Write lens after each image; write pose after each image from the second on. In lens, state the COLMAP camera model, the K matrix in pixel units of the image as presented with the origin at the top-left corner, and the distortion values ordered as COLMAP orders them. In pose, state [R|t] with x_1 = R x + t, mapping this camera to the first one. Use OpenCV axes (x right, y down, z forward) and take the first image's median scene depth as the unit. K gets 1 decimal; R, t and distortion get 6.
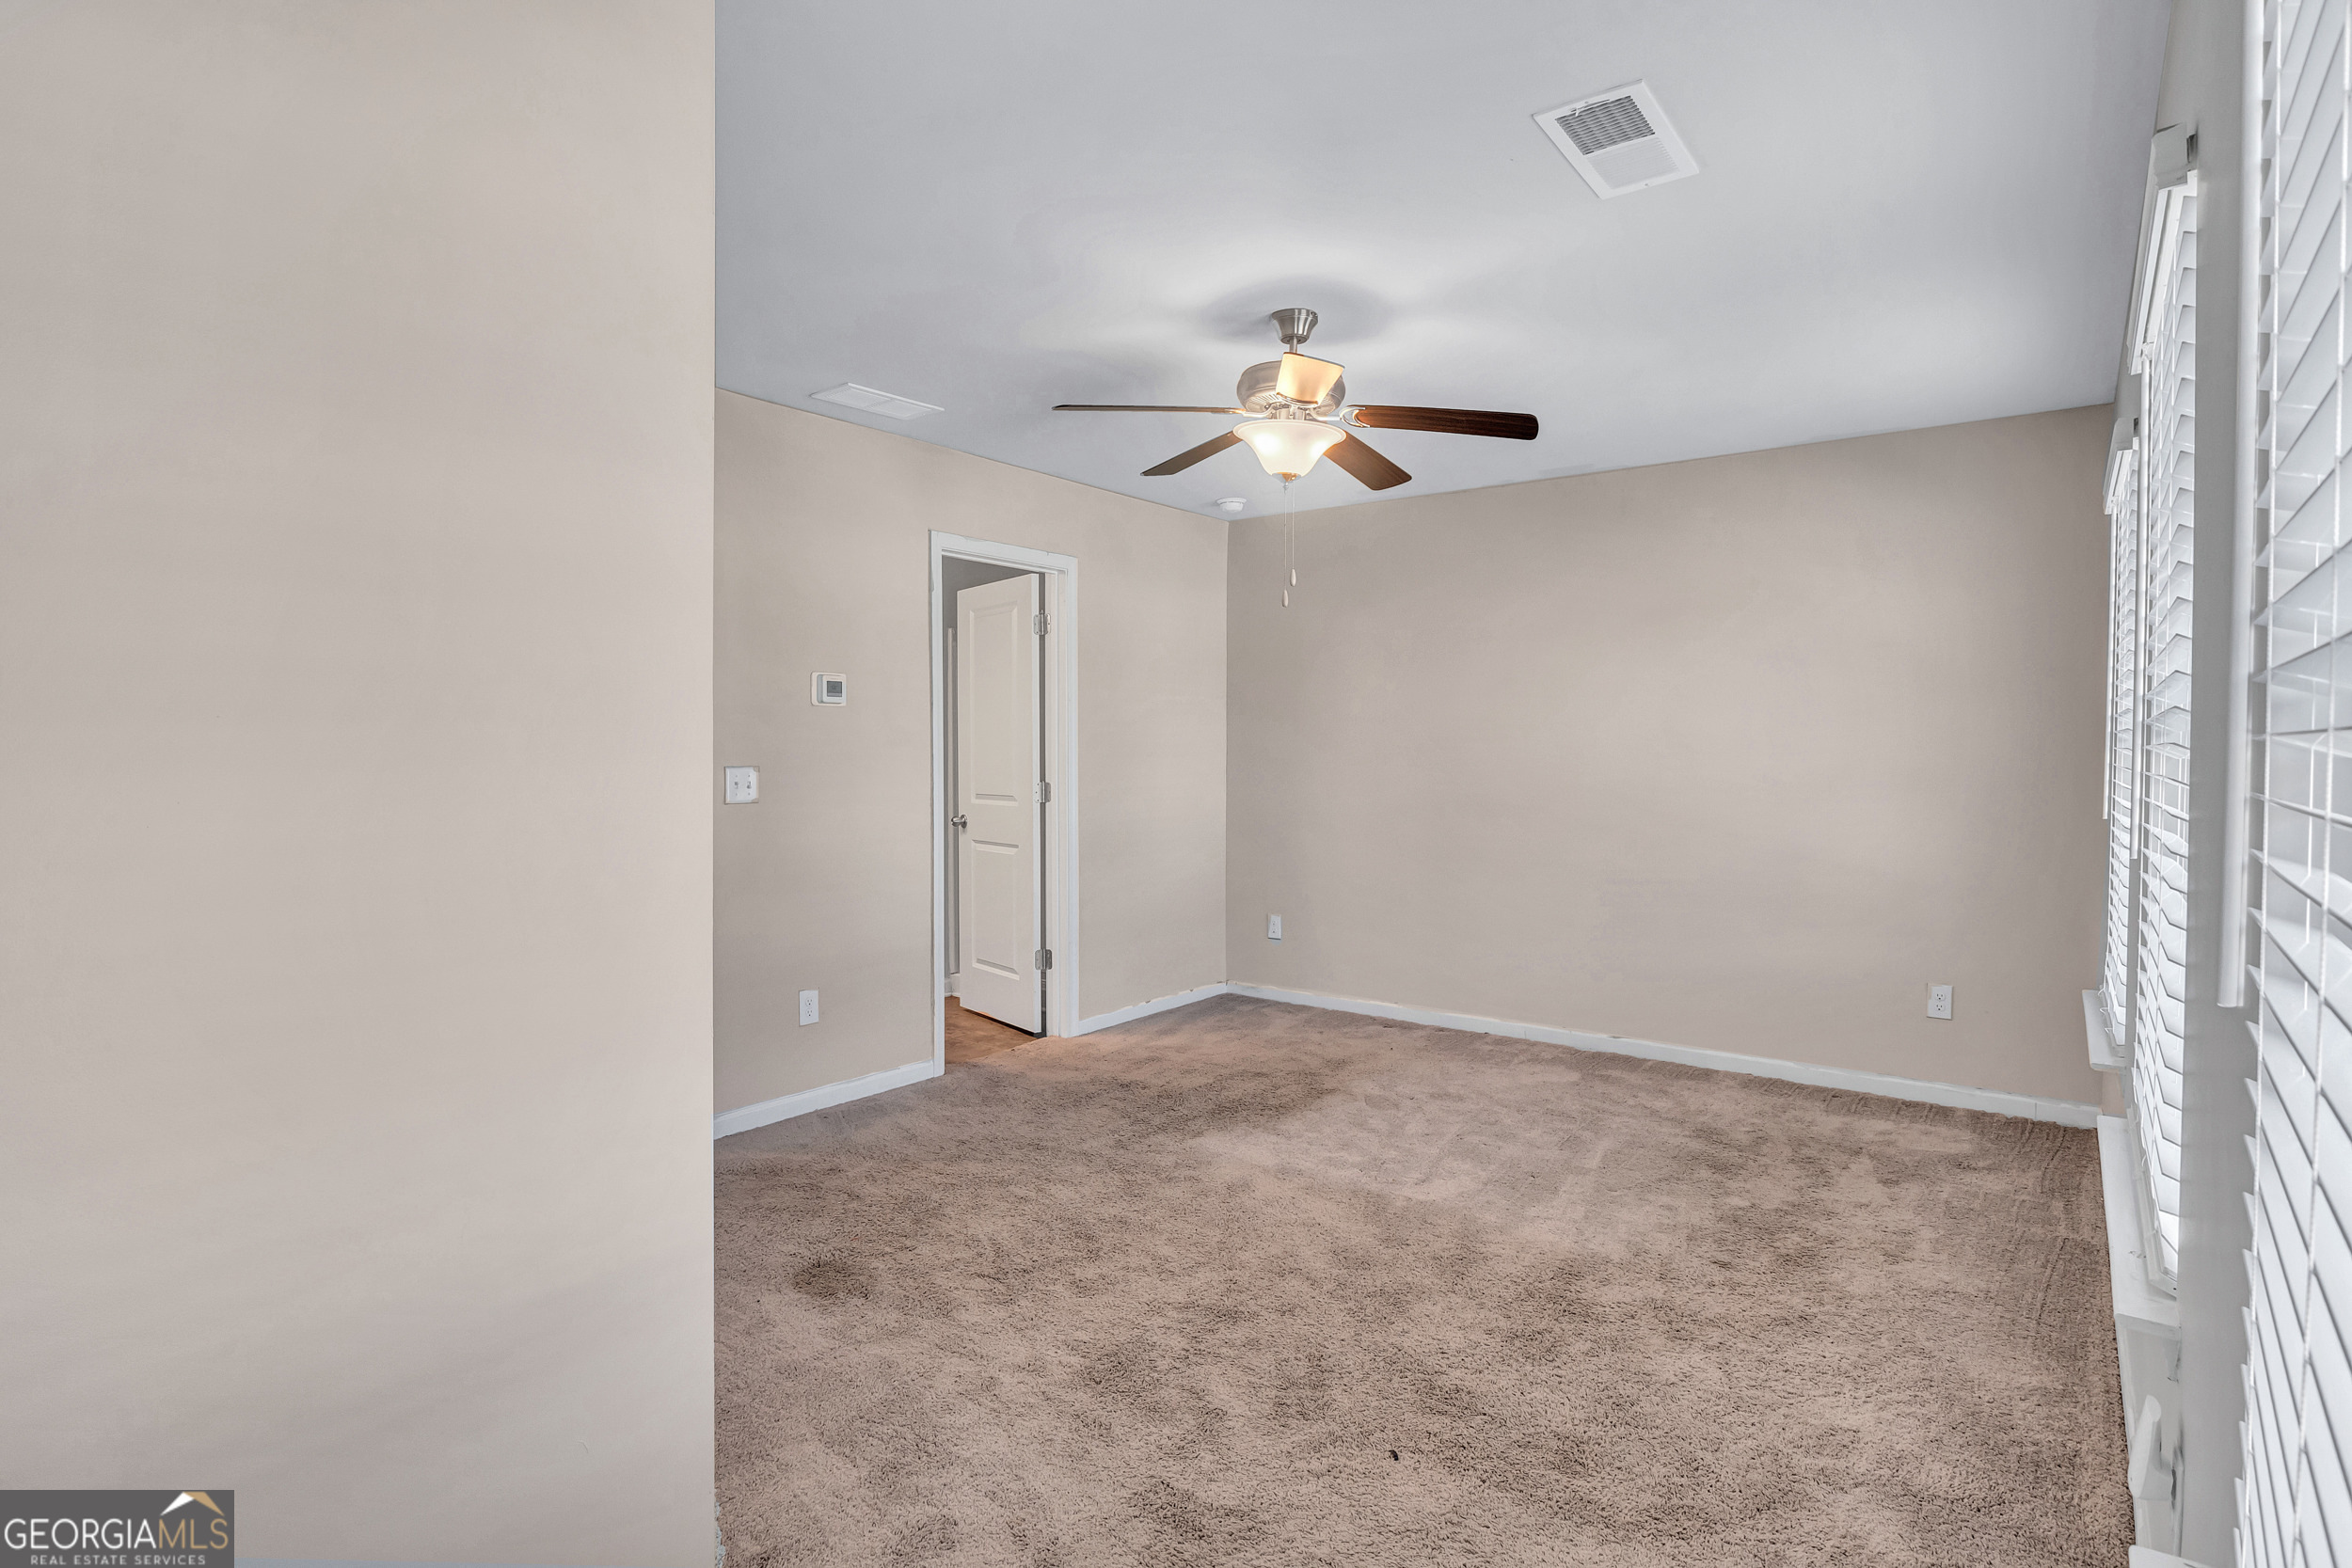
lens RADIAL K [[1173.9, 0, 1176.0], [0, 1173.9, 784.0], [0, 0, 1]] dist [-0.002765, -0.000622]
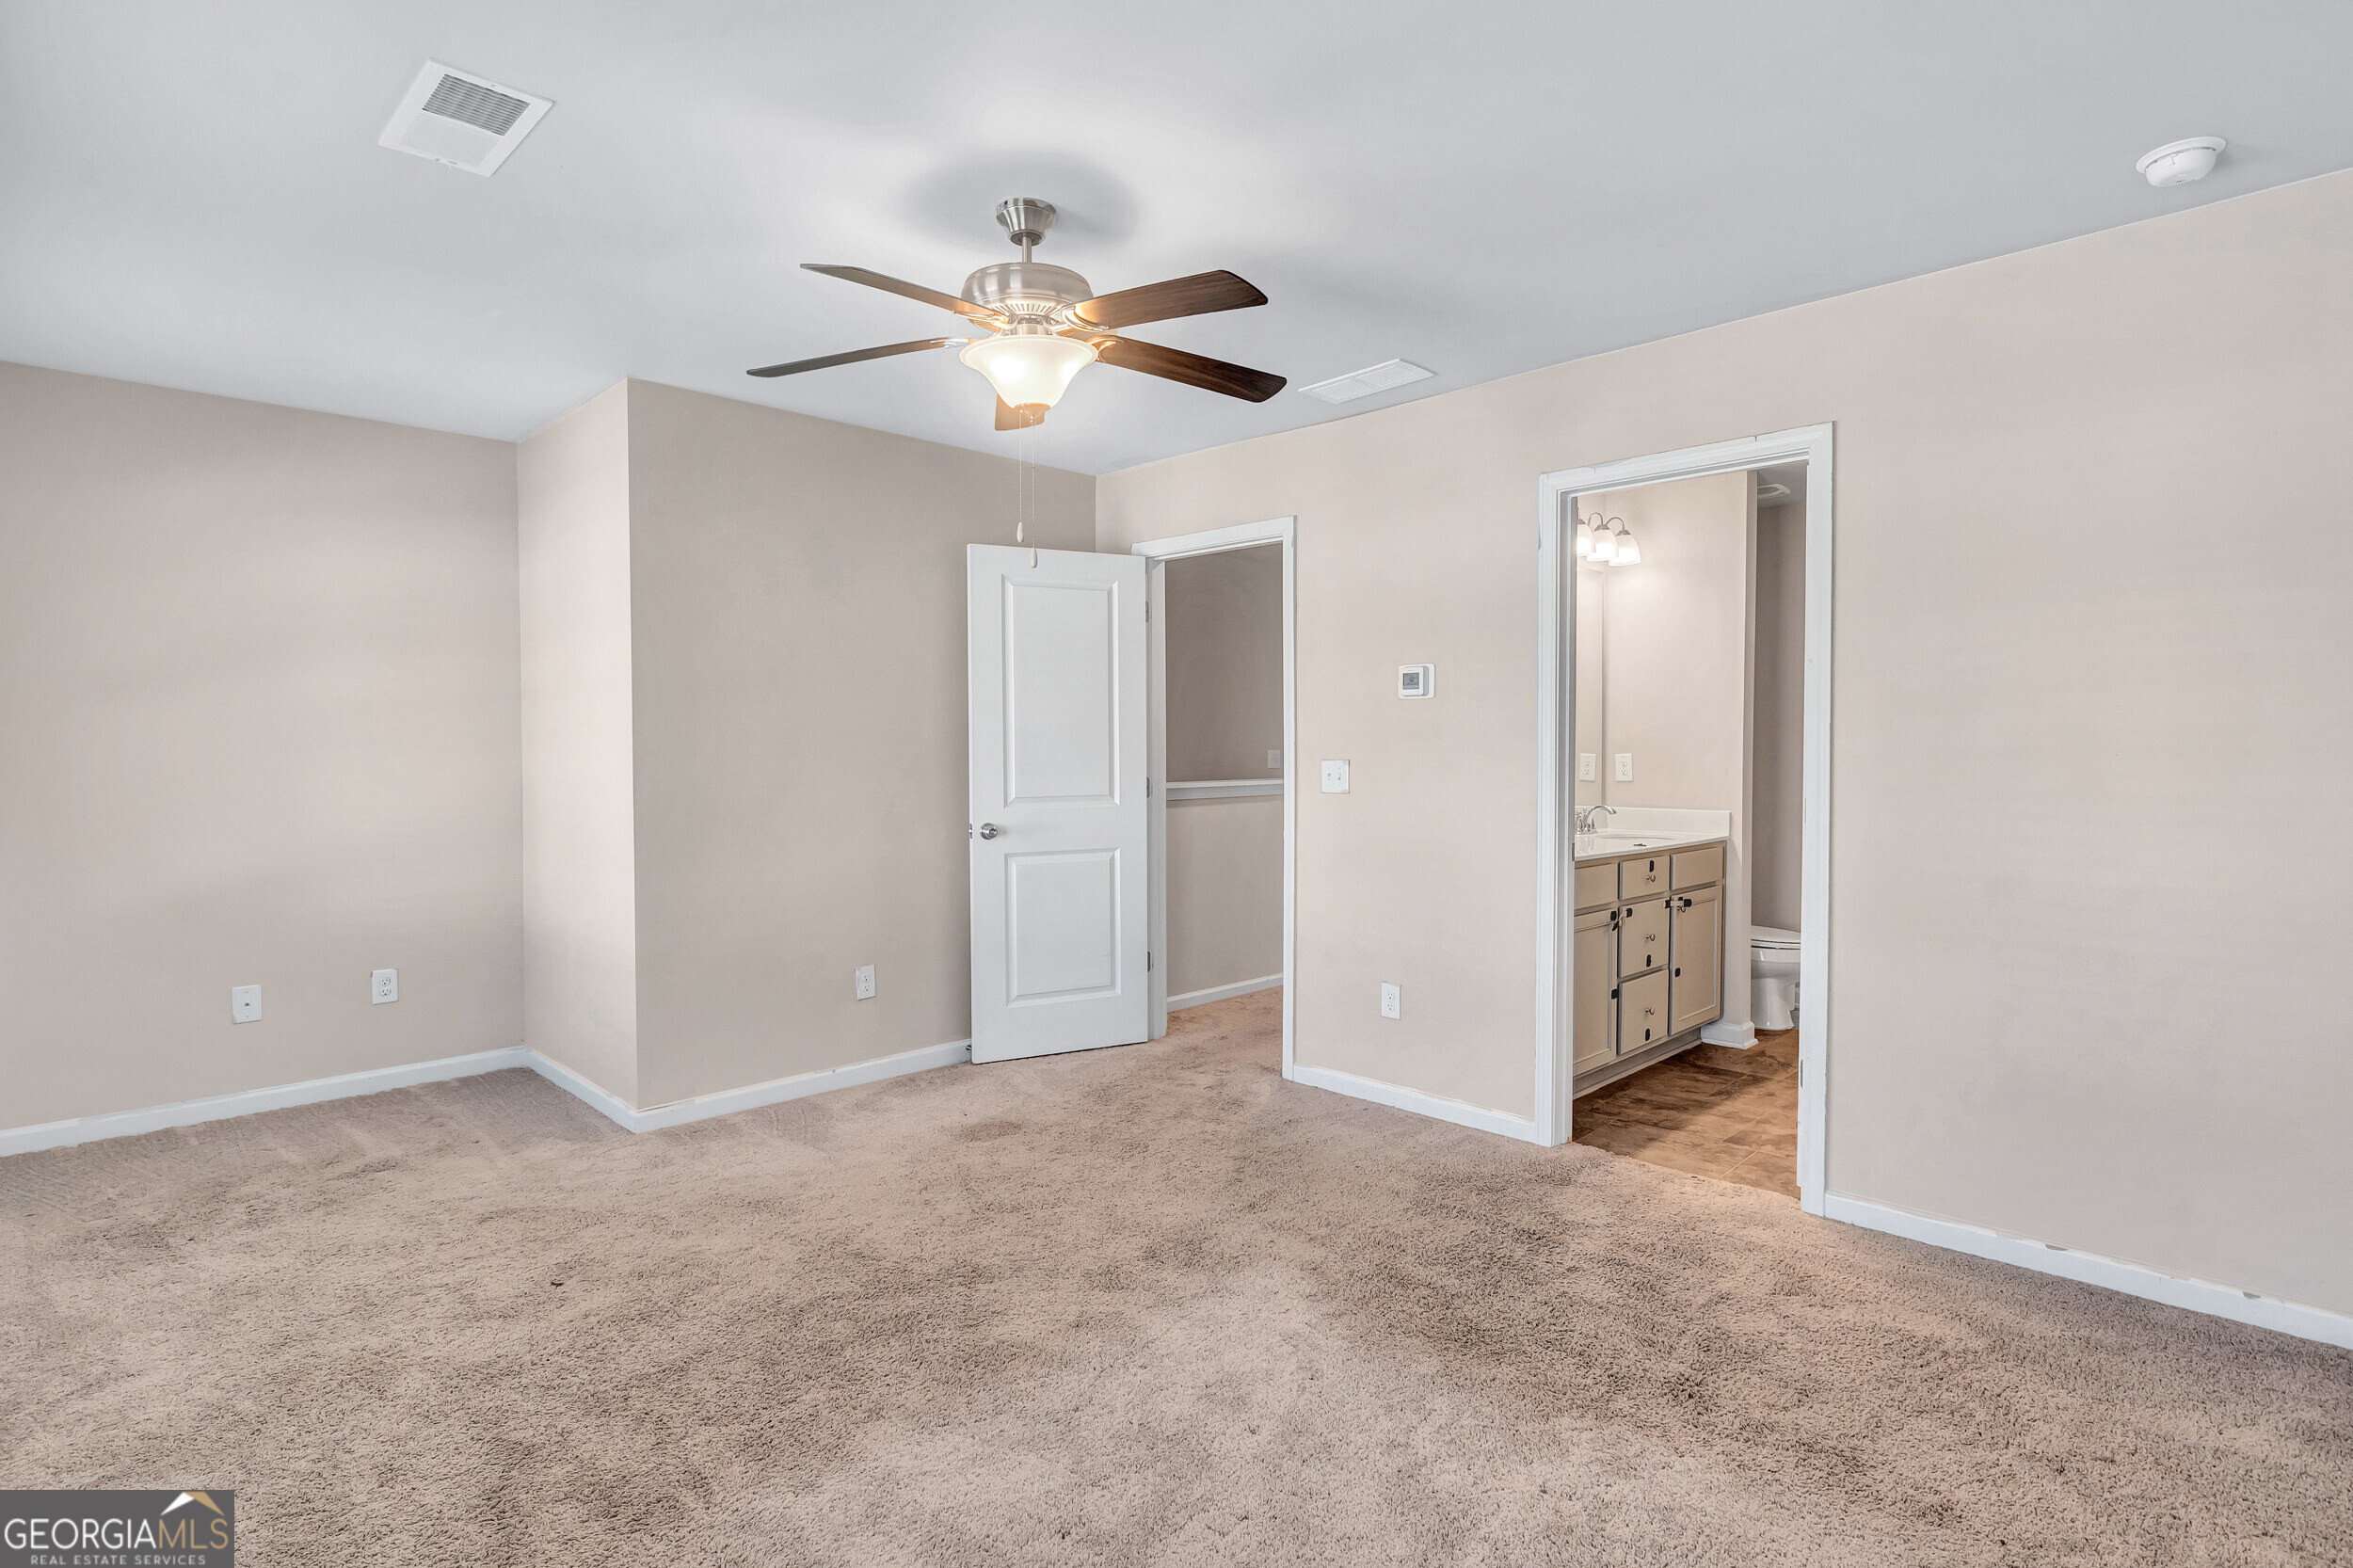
lens RADIAL K [[1174.5, 0, 1176.5], [0, 1174.5, 784.0], [0, 0, 1]] dist [-0.002765, -0.000622]
pose [[-0.130219, 0.029525, -0.991046, 0.702350], [-0.031364, 0.998934, 0.033881, -0.023350], [0.990989, 0.035495, -0.129154, 0.943944]]
